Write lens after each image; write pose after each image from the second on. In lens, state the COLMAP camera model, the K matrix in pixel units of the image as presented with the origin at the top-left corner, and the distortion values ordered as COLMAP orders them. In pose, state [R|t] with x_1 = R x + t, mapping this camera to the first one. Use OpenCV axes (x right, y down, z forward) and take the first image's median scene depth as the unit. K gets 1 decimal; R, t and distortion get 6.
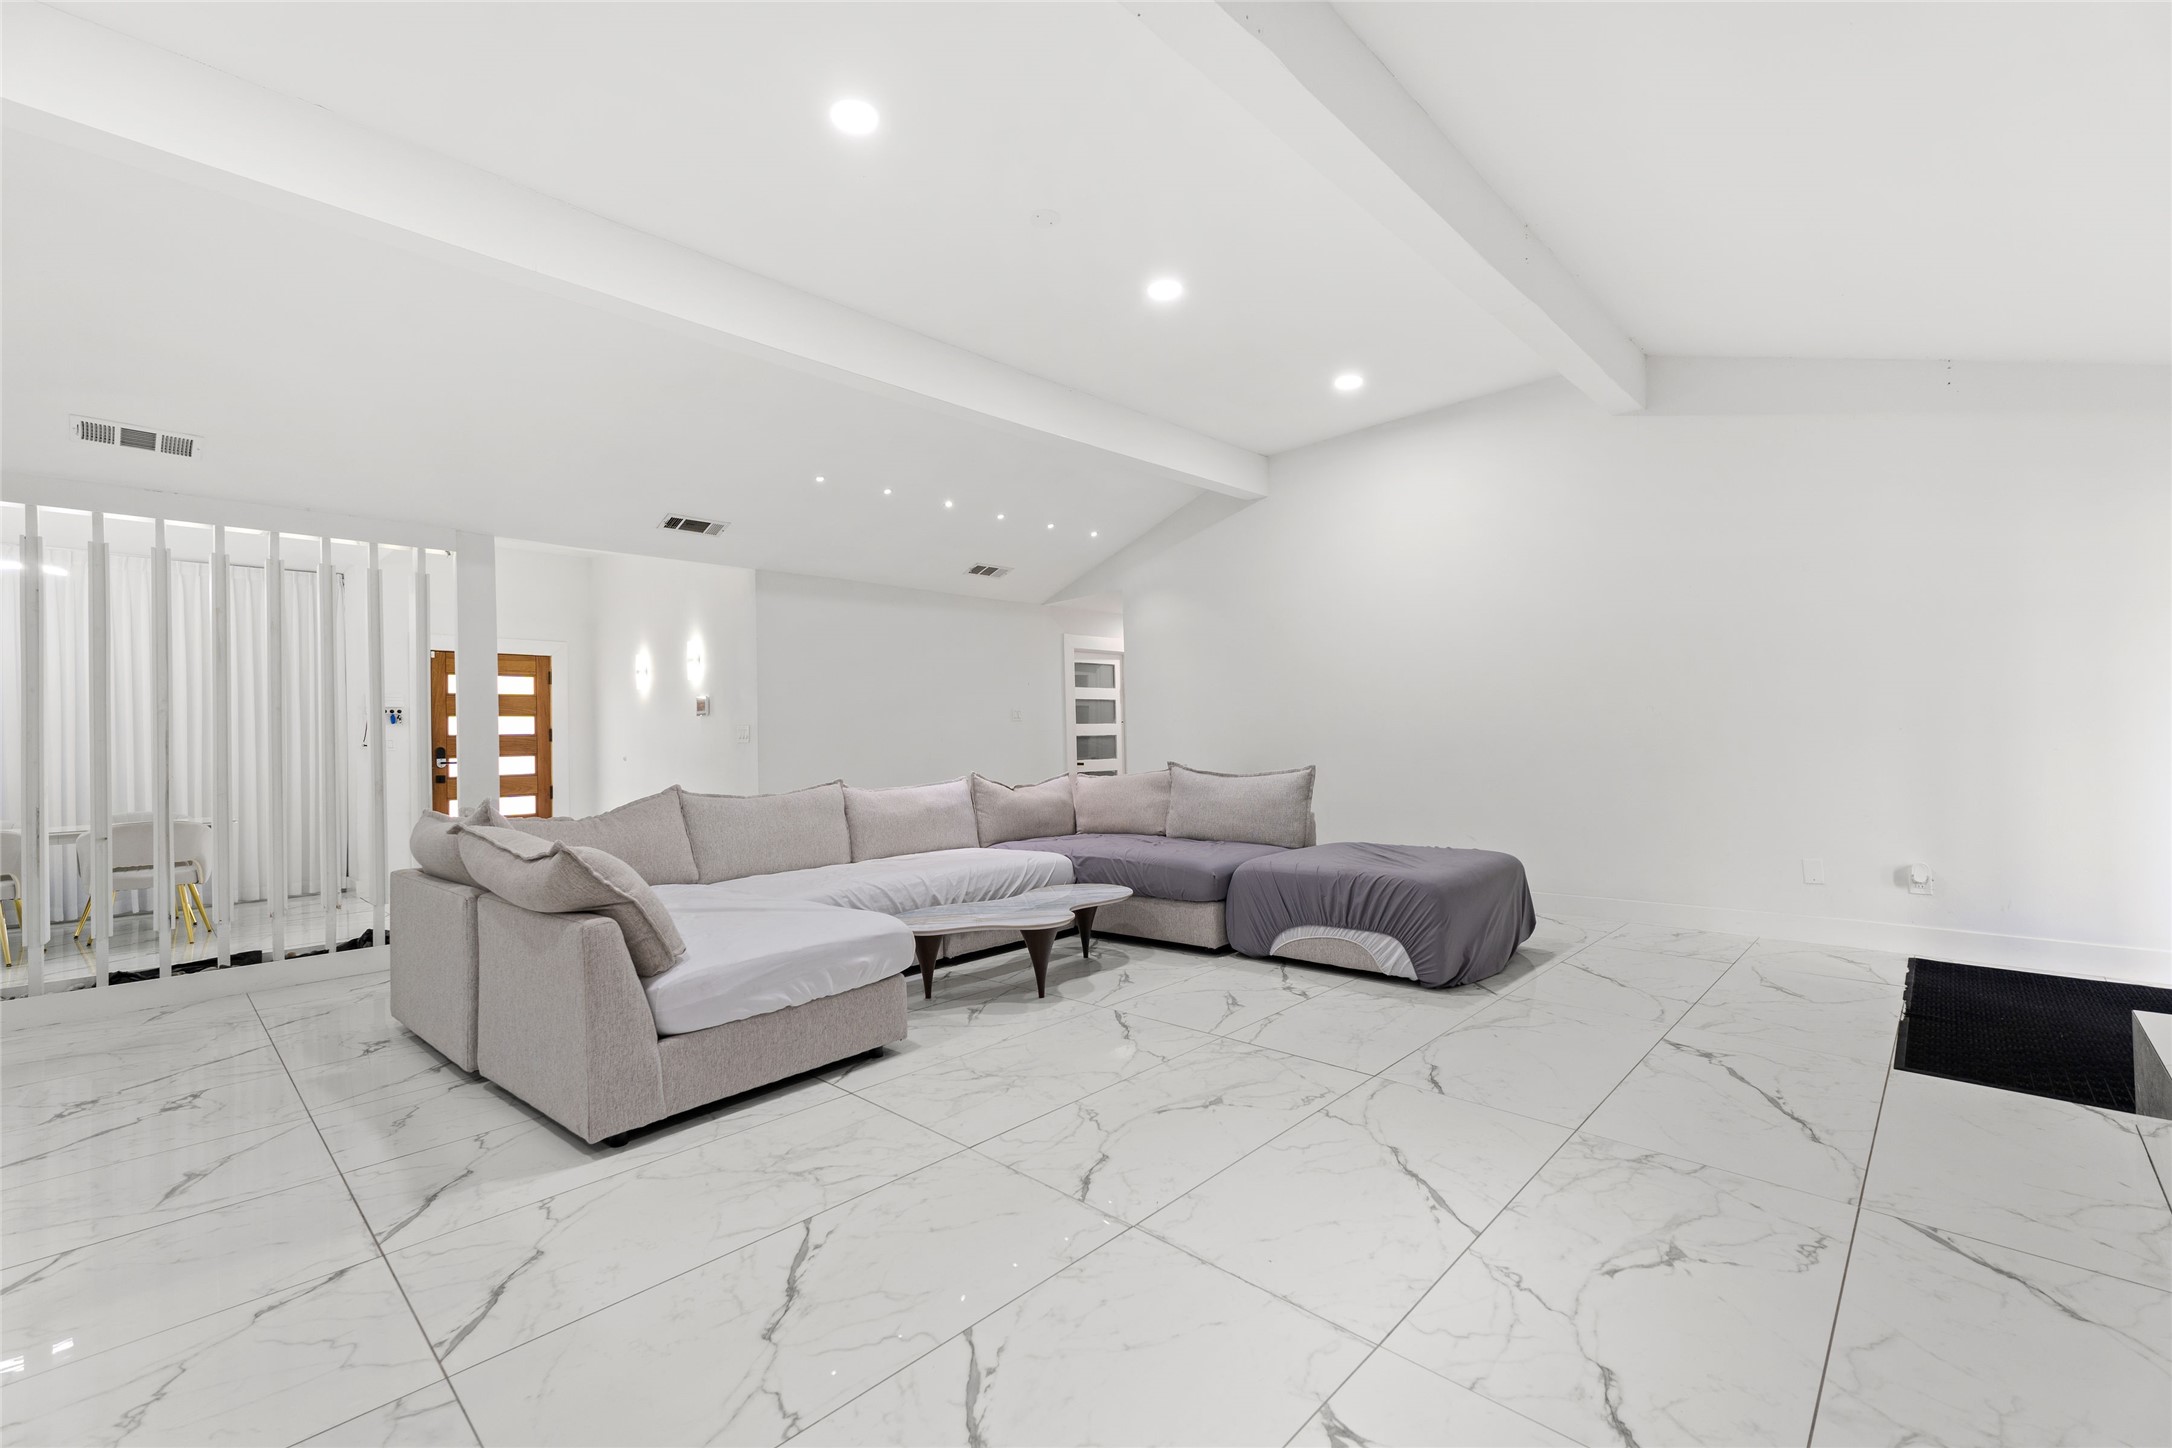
lens RADIAL K [[911.2, 0, 1093.2], [0, 911.2, 744.9], [0, 0, 1]] dist [0.002347, -0.000059]
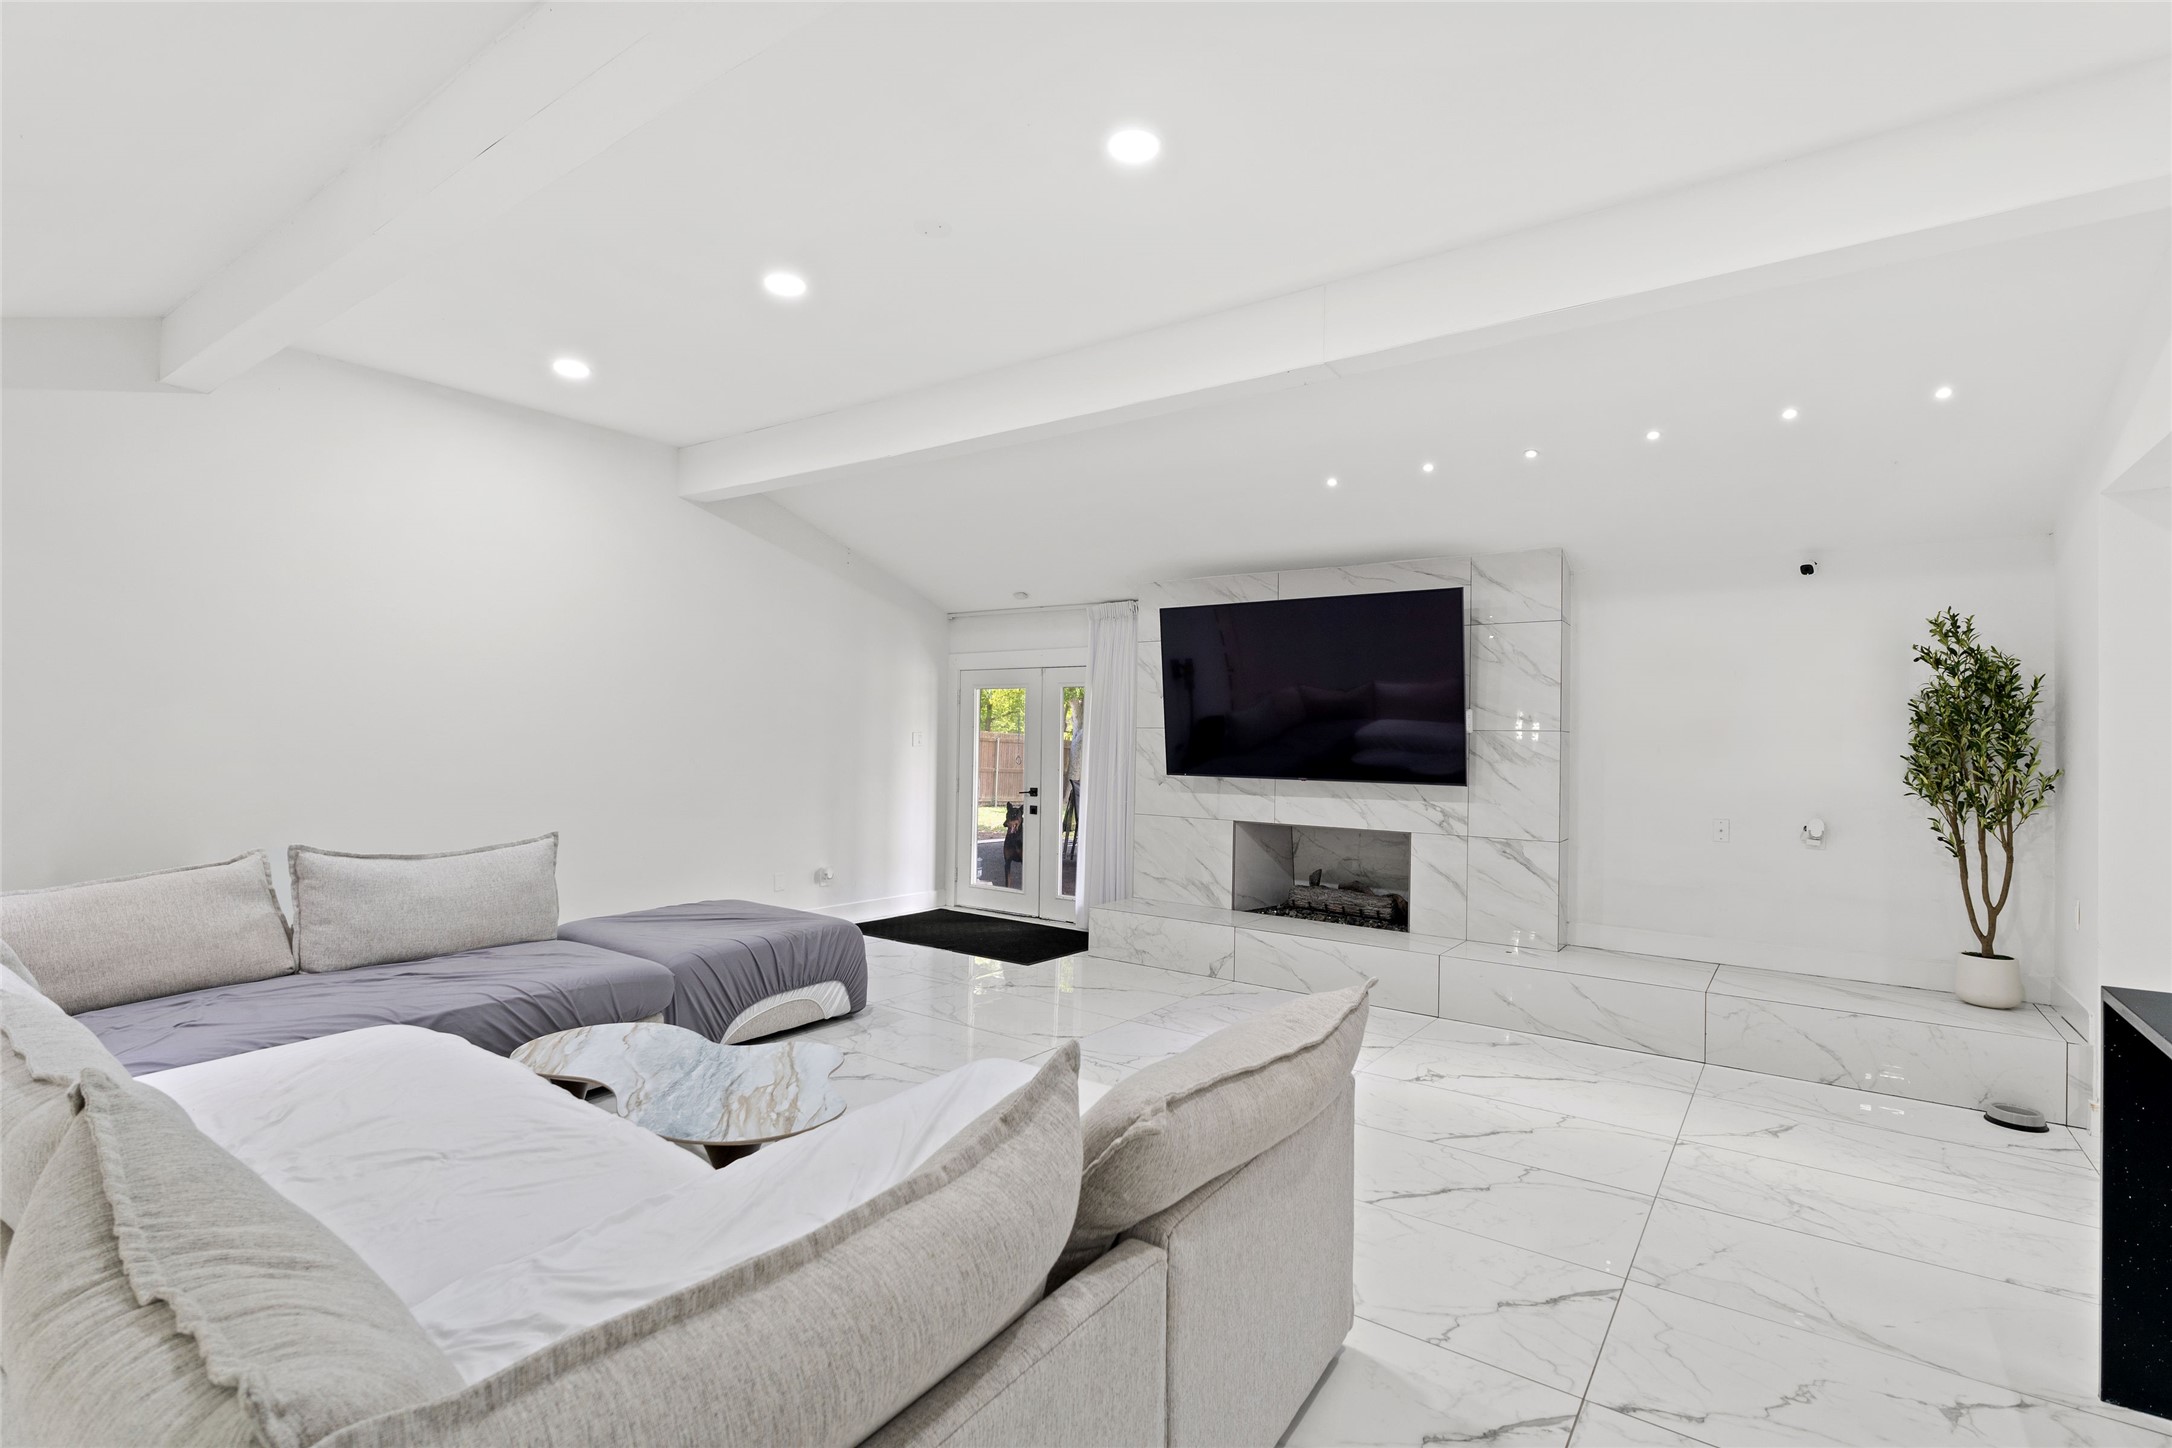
lens RADIAL K [[1005.4, 0, 1090.9], [0, 1005.4, 746.7], [0, 0, 1]] dist [-0.002125, -0.000237]
pose [[-0.131894, 0.011570, 0.991196, -2.052249], [-0.006427, 0.999901, -0.012527, -0.130581], [-0.991243, -0.008023, -0.131807, 1.928888]]
